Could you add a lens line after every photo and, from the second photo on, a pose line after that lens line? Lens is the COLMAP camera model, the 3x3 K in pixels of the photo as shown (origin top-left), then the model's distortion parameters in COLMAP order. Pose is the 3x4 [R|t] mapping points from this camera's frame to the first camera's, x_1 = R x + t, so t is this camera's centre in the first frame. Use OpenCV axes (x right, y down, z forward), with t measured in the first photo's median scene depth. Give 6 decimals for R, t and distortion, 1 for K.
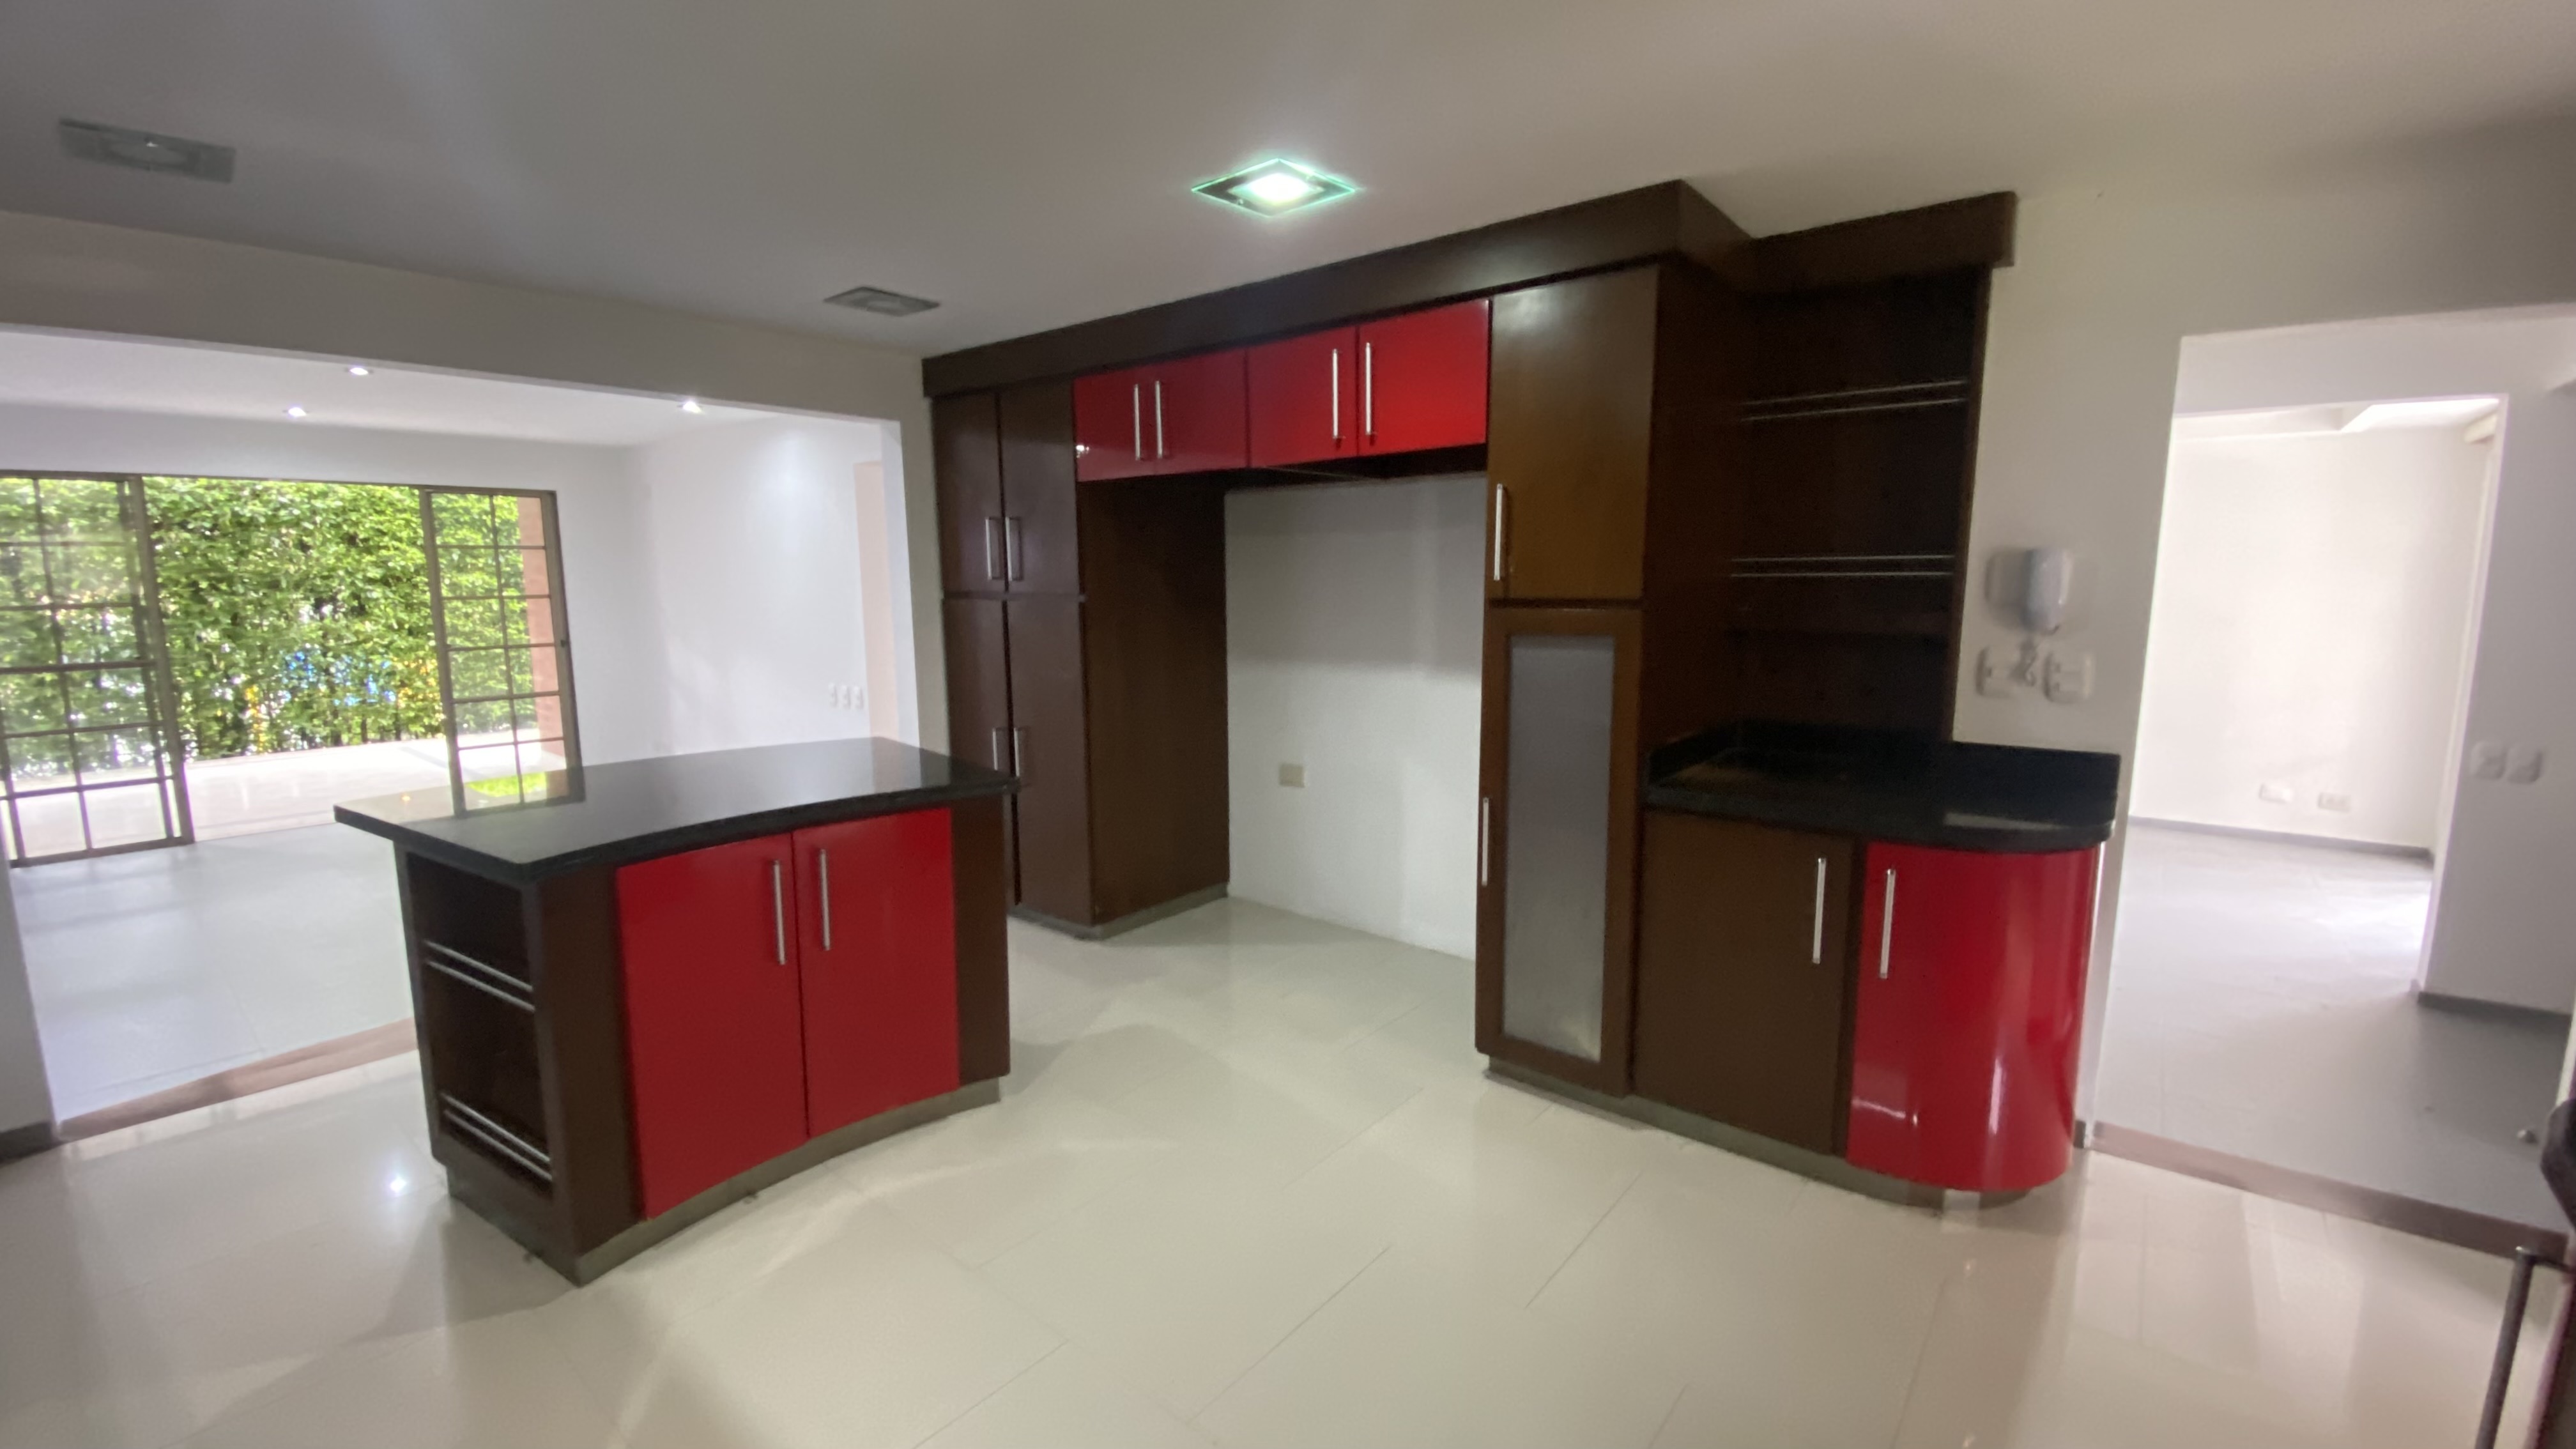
lens RADIAL K [[1040.7, 0, 1288.0], [0, 1040.7, 724.5], [0, 0, 1]] dist [0.000446, 0.000036]
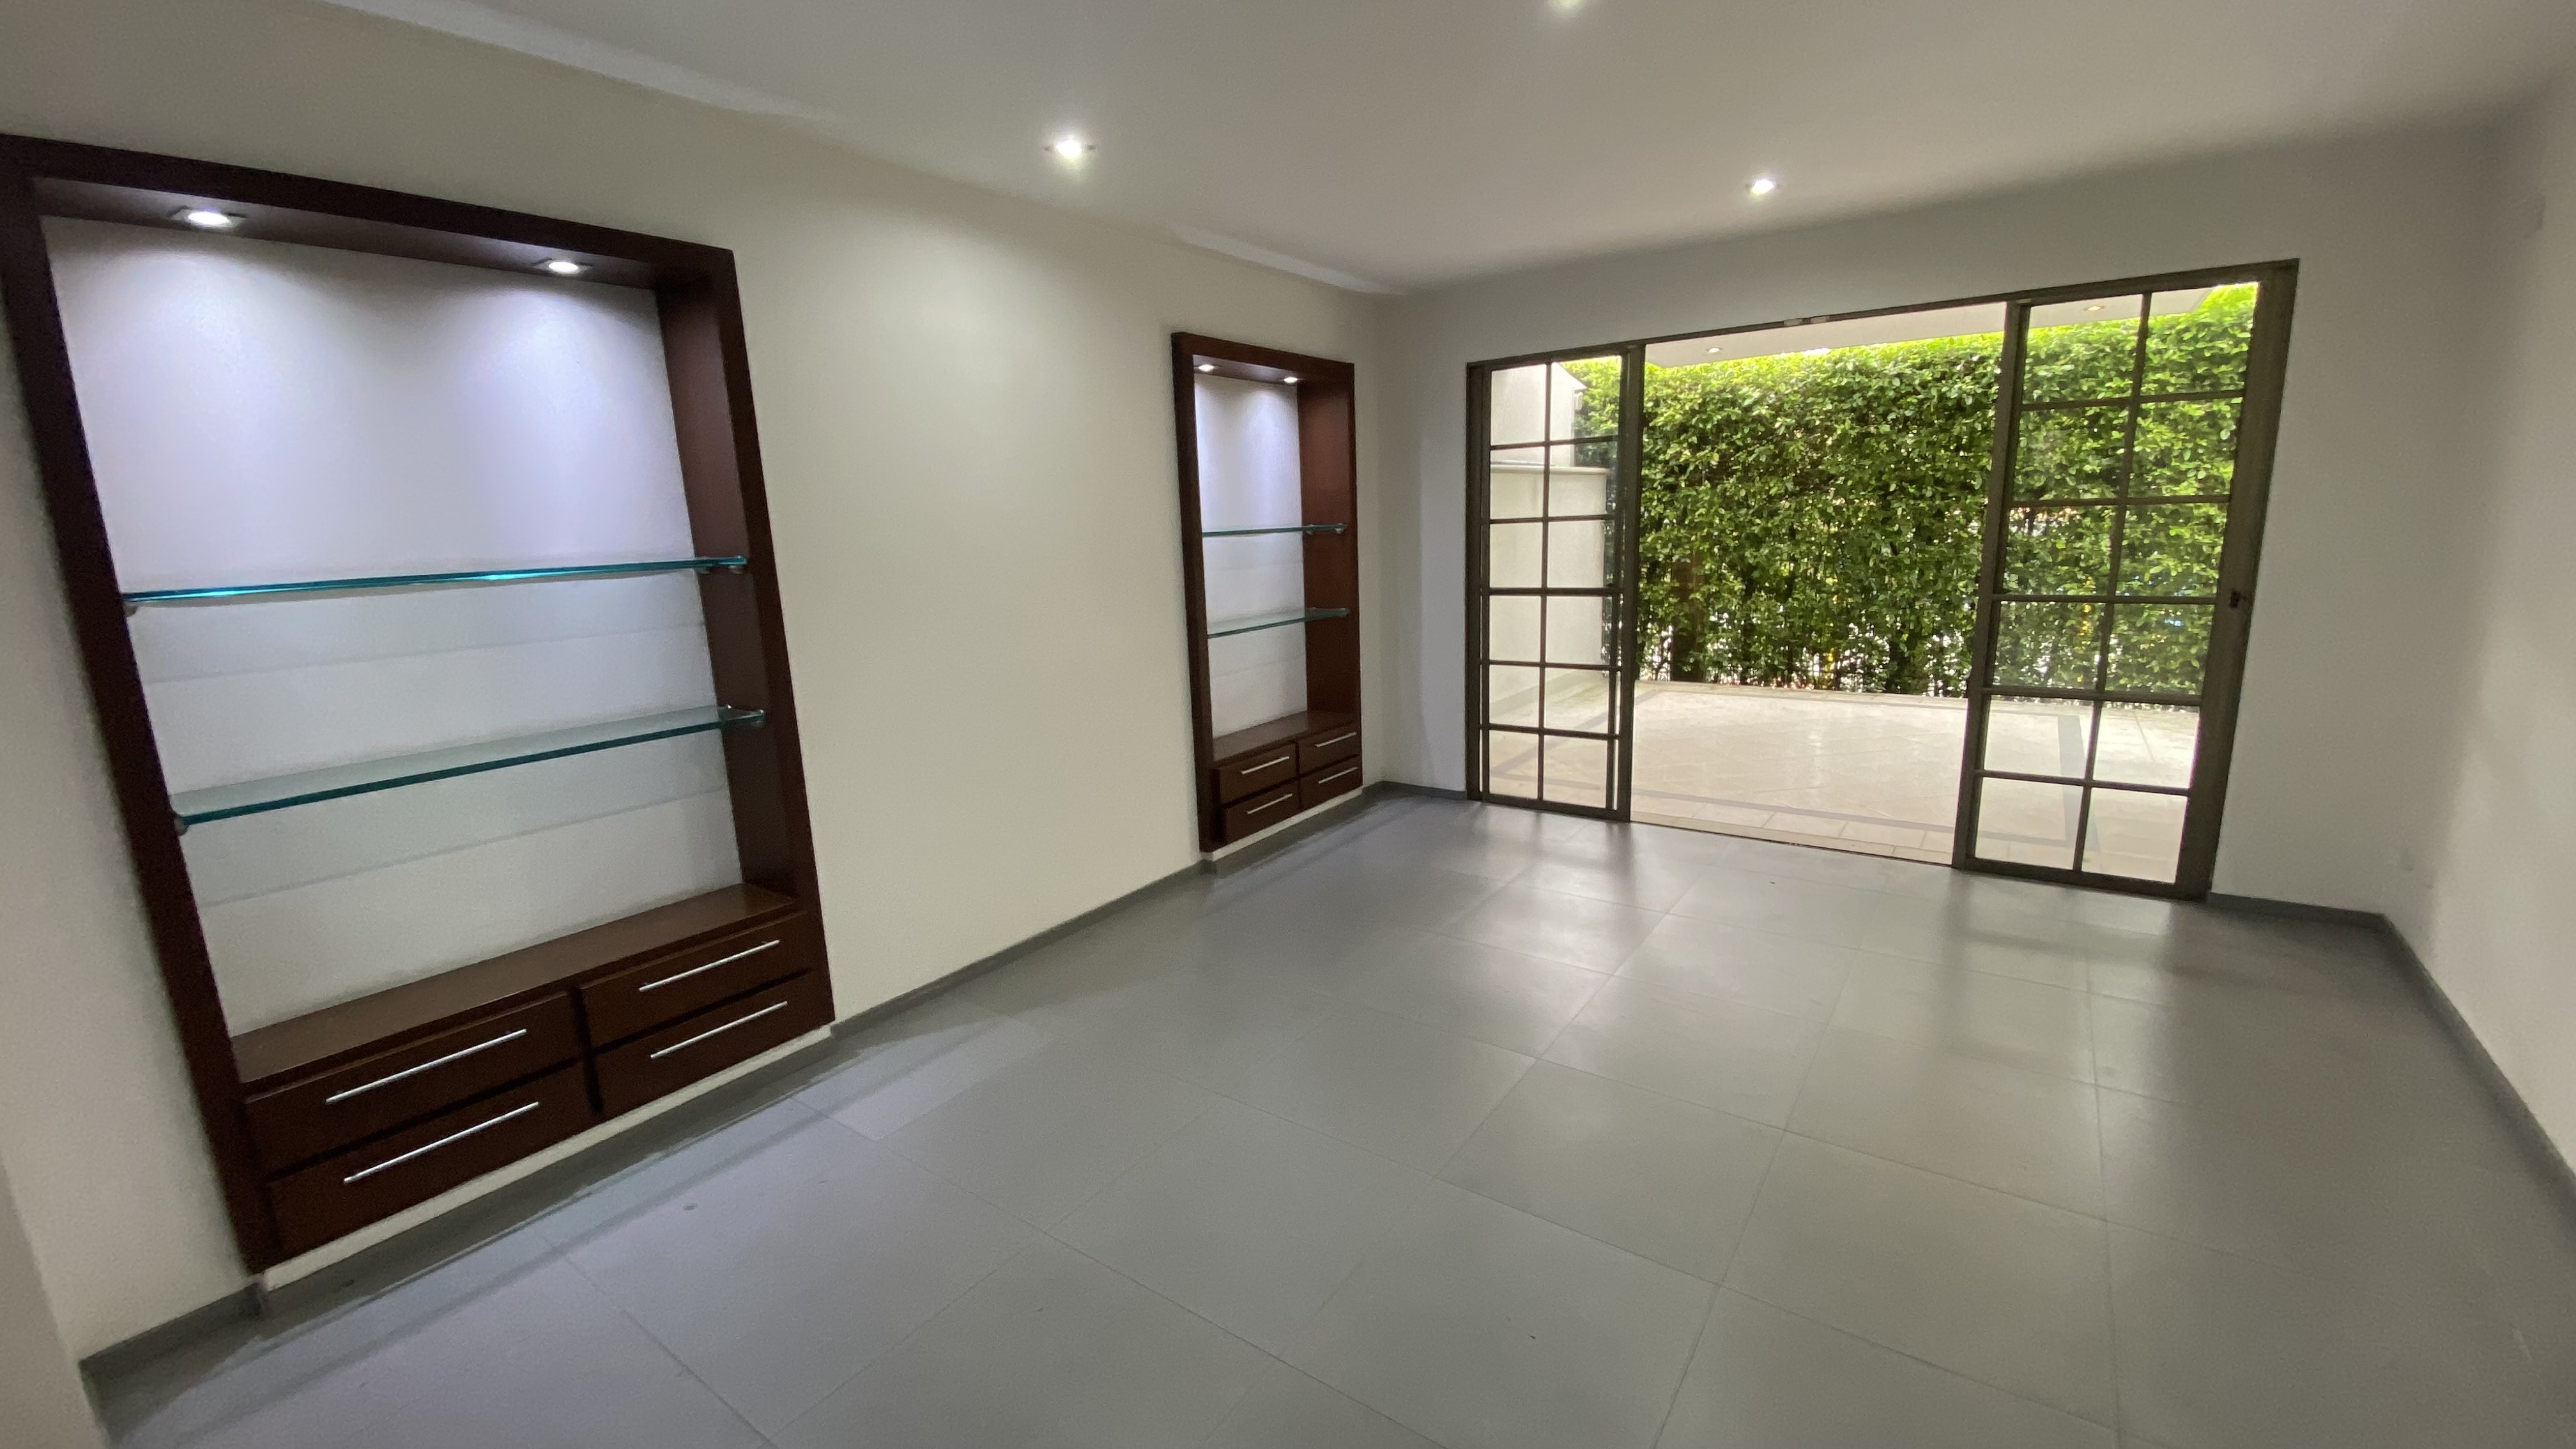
lens RADIAL K [[1040.7, 0, 1288.0], [0, 1040.7, 724.5], [0, 0, 1]] dist [0.000446, 0.000036]
pose [[0.073355, 0.202350, -0.976562, -0.216071], [-0.110719, 0.974799, 0.193668, -0.056051], [0.991141, 0.093917, 0.093911, 0.452491]]
